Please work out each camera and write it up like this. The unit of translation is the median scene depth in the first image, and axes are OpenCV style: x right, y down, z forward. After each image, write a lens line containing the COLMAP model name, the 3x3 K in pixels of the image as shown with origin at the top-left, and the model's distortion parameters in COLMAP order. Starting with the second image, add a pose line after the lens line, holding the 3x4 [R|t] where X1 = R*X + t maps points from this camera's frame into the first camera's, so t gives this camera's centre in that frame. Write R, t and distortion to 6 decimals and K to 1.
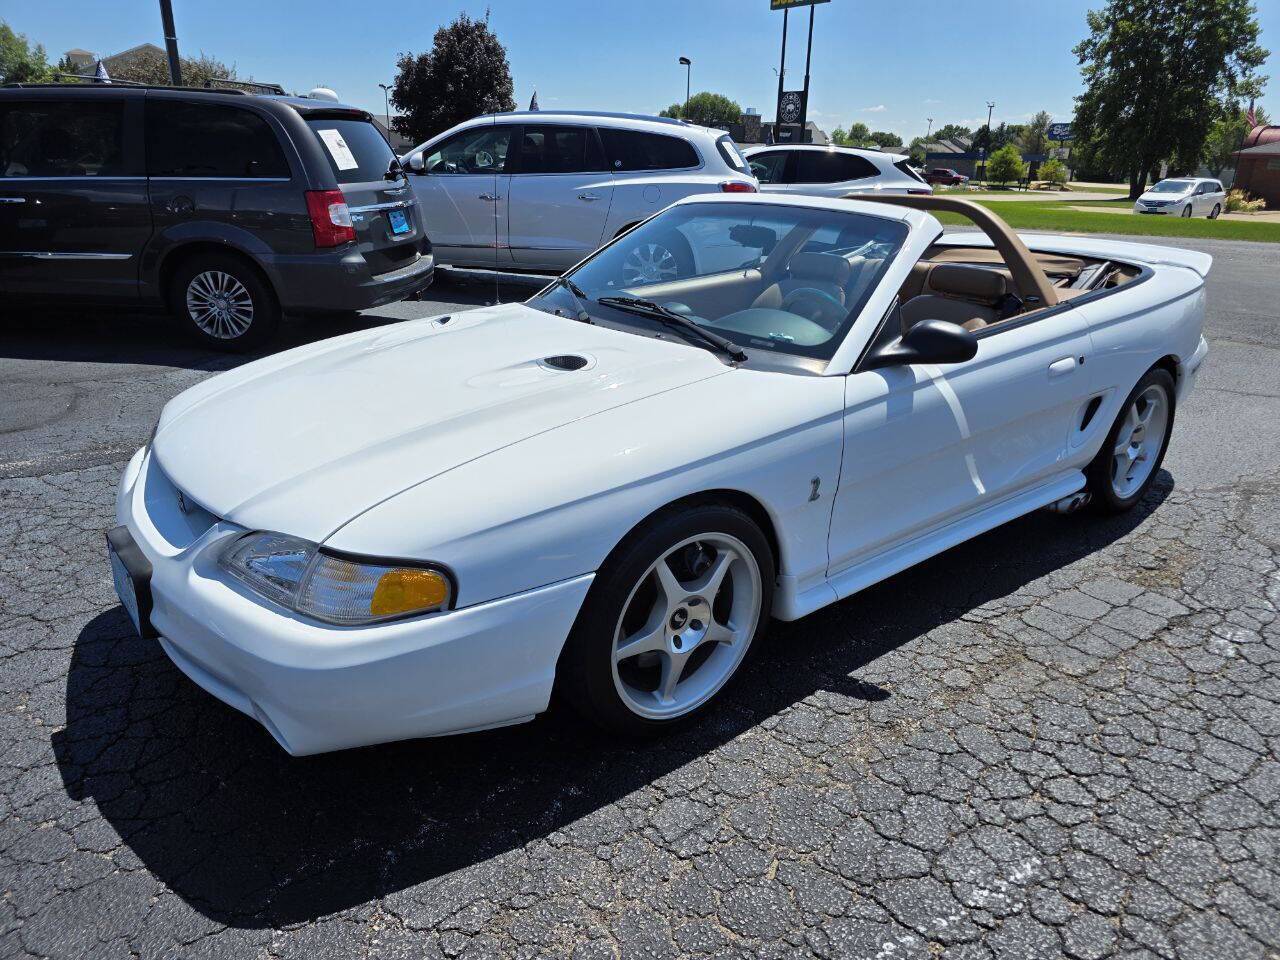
lens RADIAL K [[853.4, 0, 653.2], [0, 853.4, 482.4], [0, 0, 1]] dist [0.043922, -0.038222]
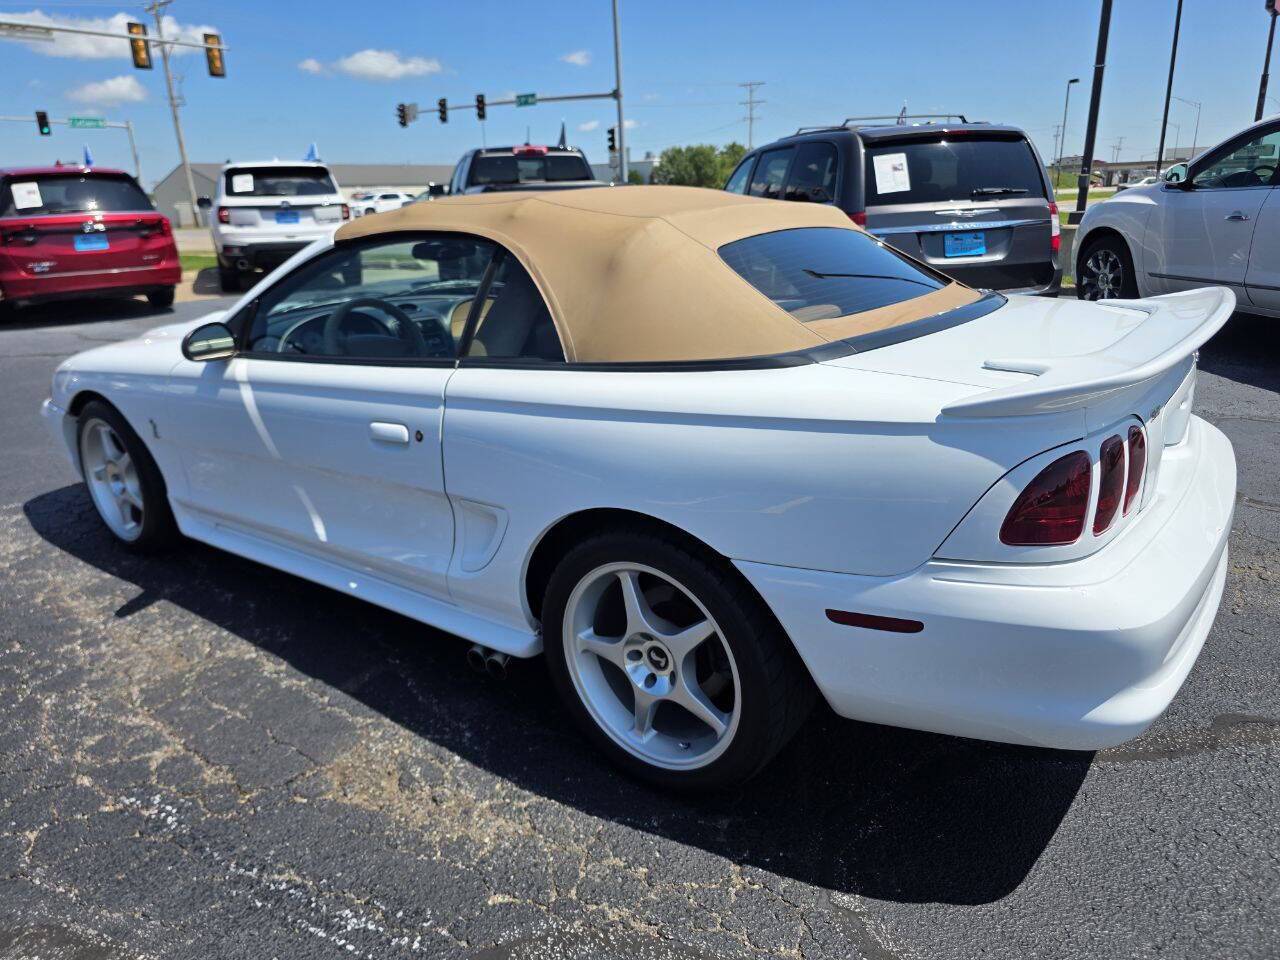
lens RADIAL K [[843.7, 0, 640.0], [0, 843.7, 480.0], [0, 0, 1]] dist [0.043700, -0.036800]
pose [[0.258087, 0.278280, -0.925176, 1.431187], [-0.305868, 0.931896, 0.194976, -0.357877], [0.916426, 0.232661, 0.325627, 1.133854]]
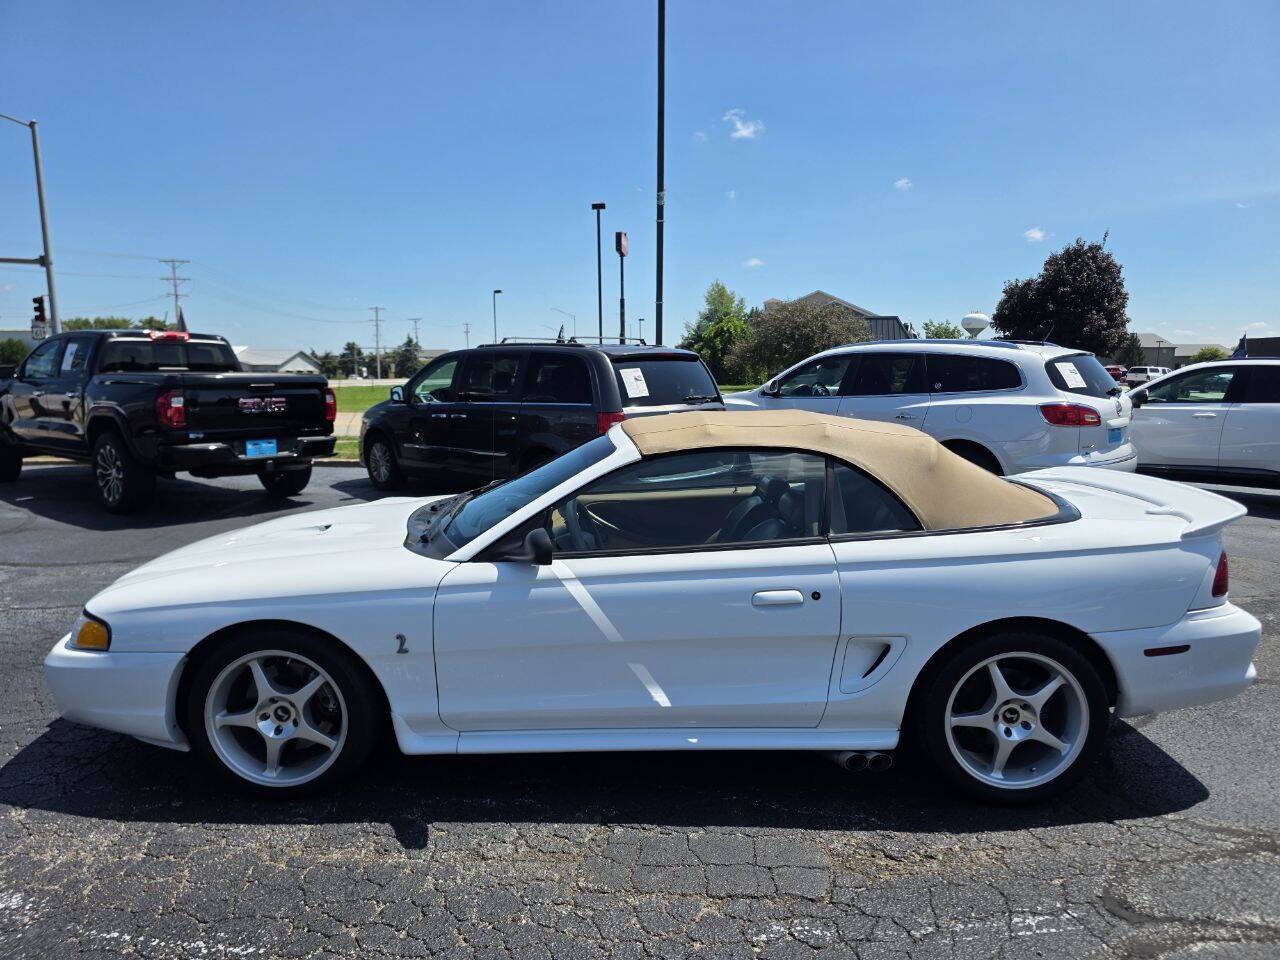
lens RADIAL K [[842.3, 0, 640.0], [0, 842.3, 480.0], [0, 0, 1]] dist [0.063239, -0.045370]
pose [[0.768355, 0.059545, -0.637248, 1.121643], [-0.208017, 0.964841, -0.160658, -0.088900], [0.605276, 0.256001, 0.753727, 0.168196]]
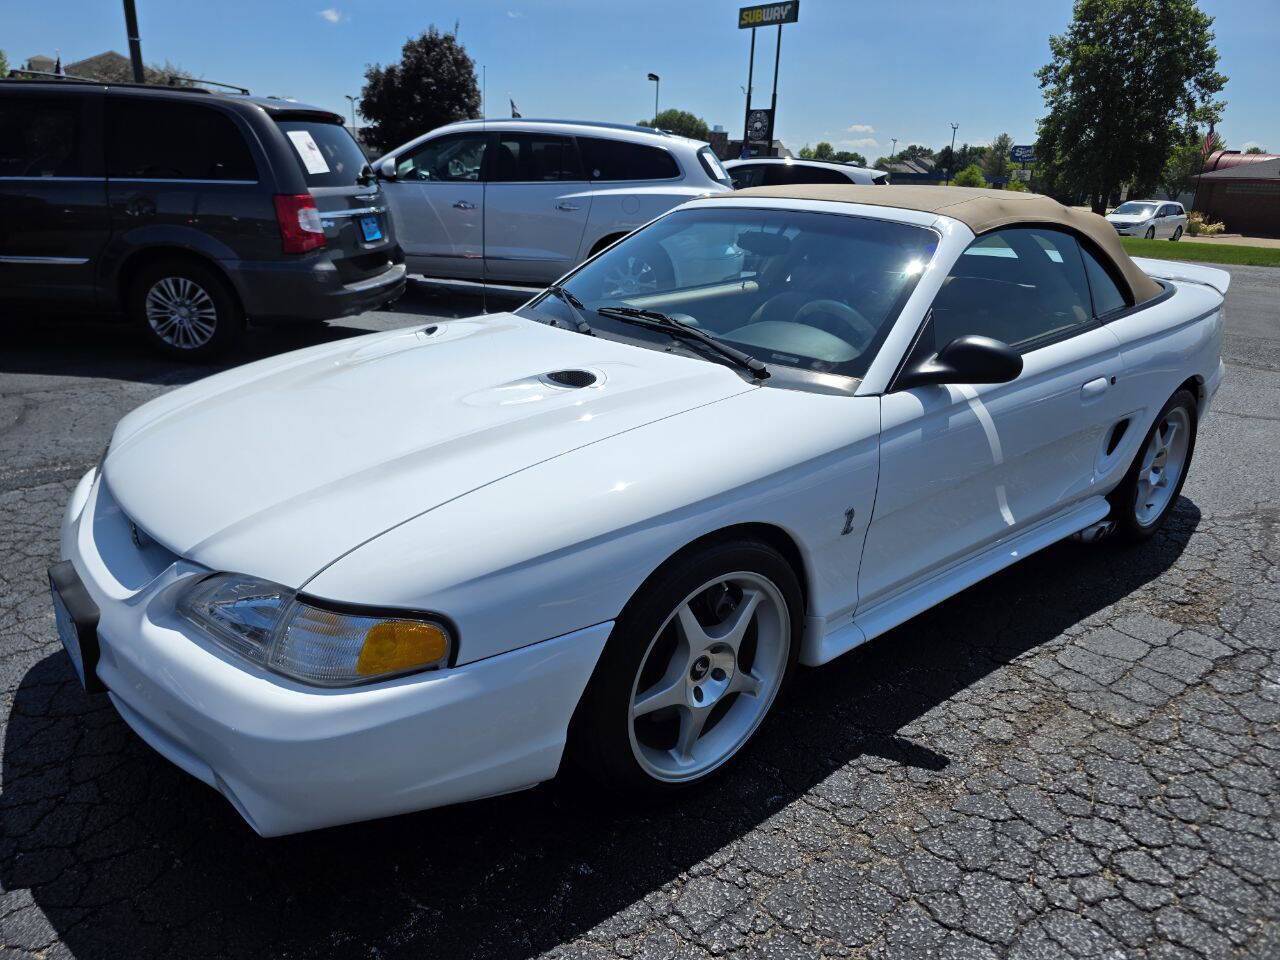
lens RADIAL K [[855.9, 0, 636.4], [0, 855.9, 485.1], [0, 0, 1]] dist [0.041231, -0.036987]
pose [[0.999741, 0.007136, 0.021627, -0.046933], [-0.006835, 0.999879, -0.013955, -0.014346], [-0.021724, 0.013803, 0.999669, 0.090702]]
